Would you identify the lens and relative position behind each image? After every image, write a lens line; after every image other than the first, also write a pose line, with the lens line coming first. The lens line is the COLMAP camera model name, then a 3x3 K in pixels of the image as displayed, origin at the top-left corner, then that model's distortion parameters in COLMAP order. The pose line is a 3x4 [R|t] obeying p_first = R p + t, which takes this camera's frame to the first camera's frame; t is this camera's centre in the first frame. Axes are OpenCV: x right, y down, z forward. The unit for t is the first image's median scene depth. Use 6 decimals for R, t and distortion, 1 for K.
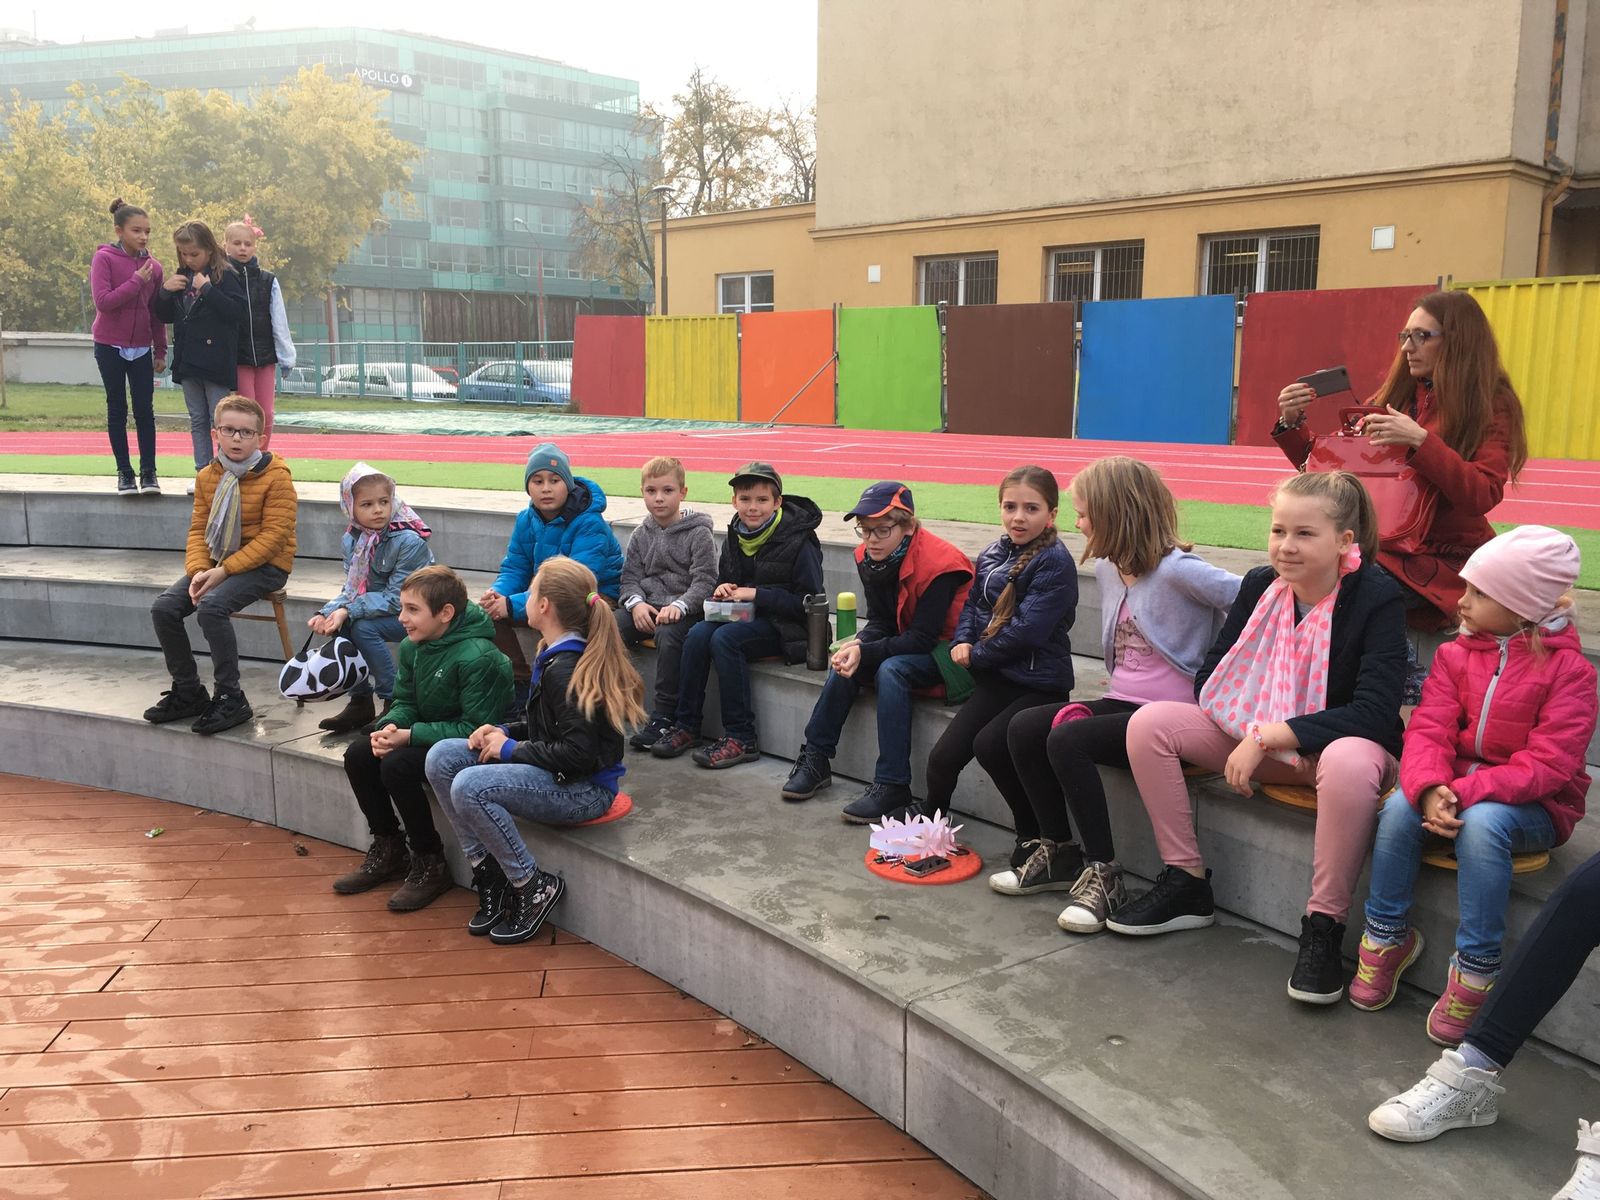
lens RADIAL K [[1346.0, 0, 797.4], [0, 1346.0, 601.5], [0, 0, 1]] dist [0.086895, -0.119434]
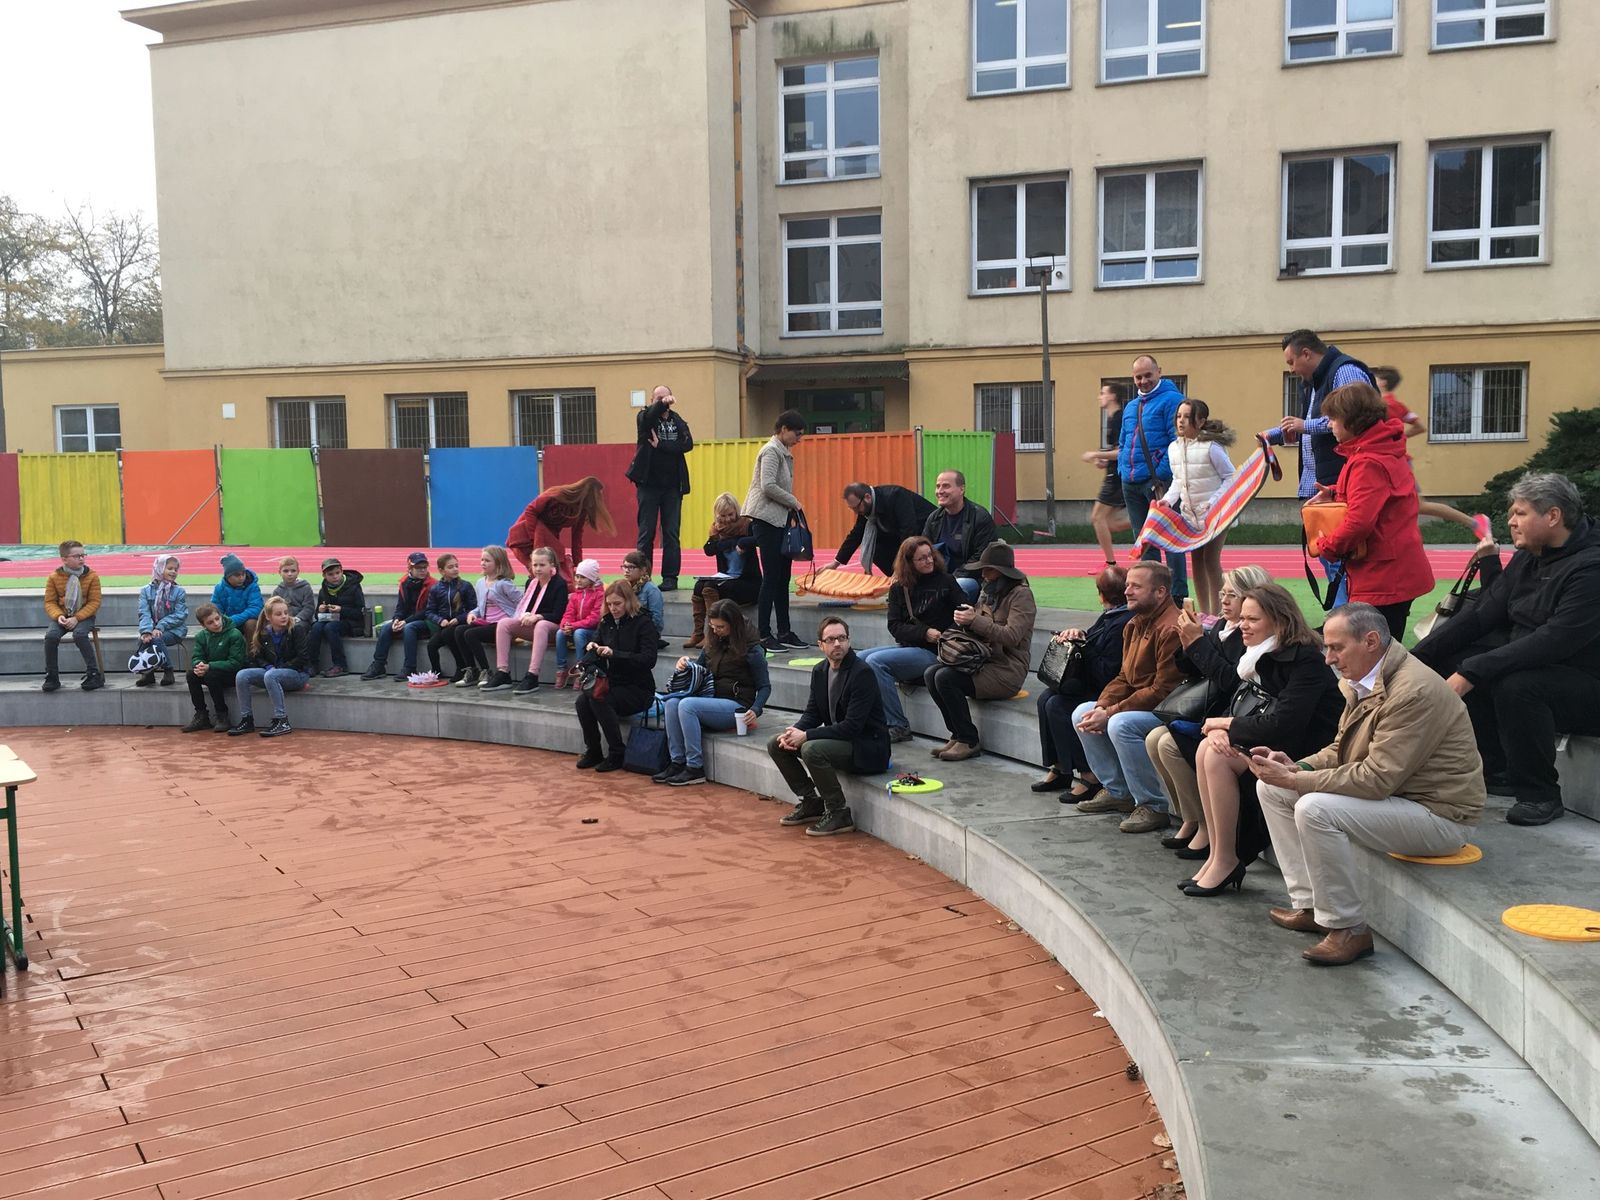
lens RADIAL K [[1499.5, 0, 796.2], [0, 1499.5, 600.5], [0, 0, 1]] dist [0.073073, -0.100542]
pose [[0.895793, -0.054225, 0.441151, -0.102521], [0.092711, 0.993494, -0.066140, 0.048833], [-0.434694, 0.100148, 0.894992, -0.379496]]
